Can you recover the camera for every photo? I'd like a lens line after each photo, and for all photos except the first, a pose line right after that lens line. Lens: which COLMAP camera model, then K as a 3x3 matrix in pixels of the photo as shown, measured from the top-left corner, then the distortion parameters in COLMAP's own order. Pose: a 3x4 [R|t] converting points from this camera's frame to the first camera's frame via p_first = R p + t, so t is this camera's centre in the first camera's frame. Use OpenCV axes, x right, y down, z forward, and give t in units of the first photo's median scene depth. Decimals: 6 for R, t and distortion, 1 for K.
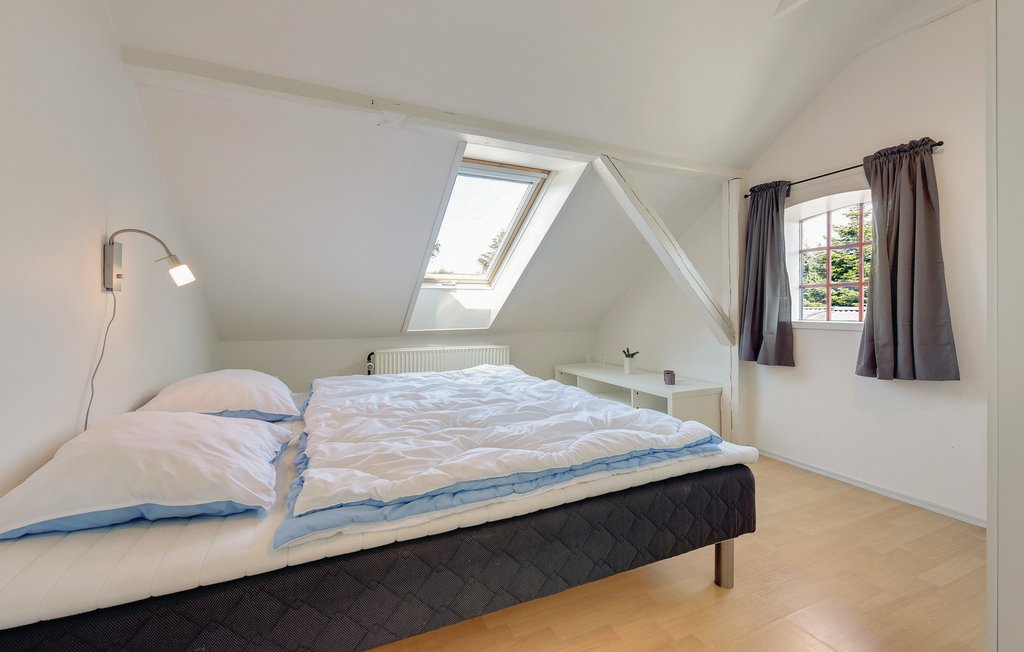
lens RADIAL K [[422.1, 0, 512.0], [0, 422.1, 326.0], [0, 0, 1]] dist [-0.001653, -0.000325]
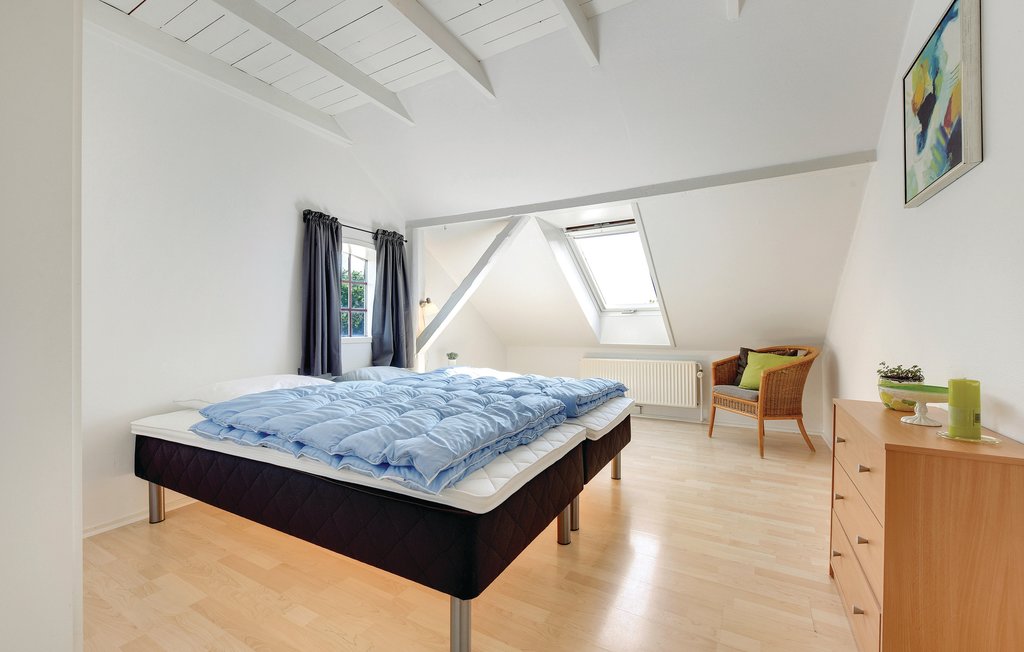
lens RADIAL K [[422.1, 0, 512.0], [0, 422.1, 326.0], [0, 0, 1]] dist [-0.001653, -0.000325]
pose [[-0.596686, 0.015134, 0.802332, -0.776474], [0.018653, 0.999814, -0.004987, -0.010718], [-0.802258, 0.011990, -0.596857, 1.524524]]
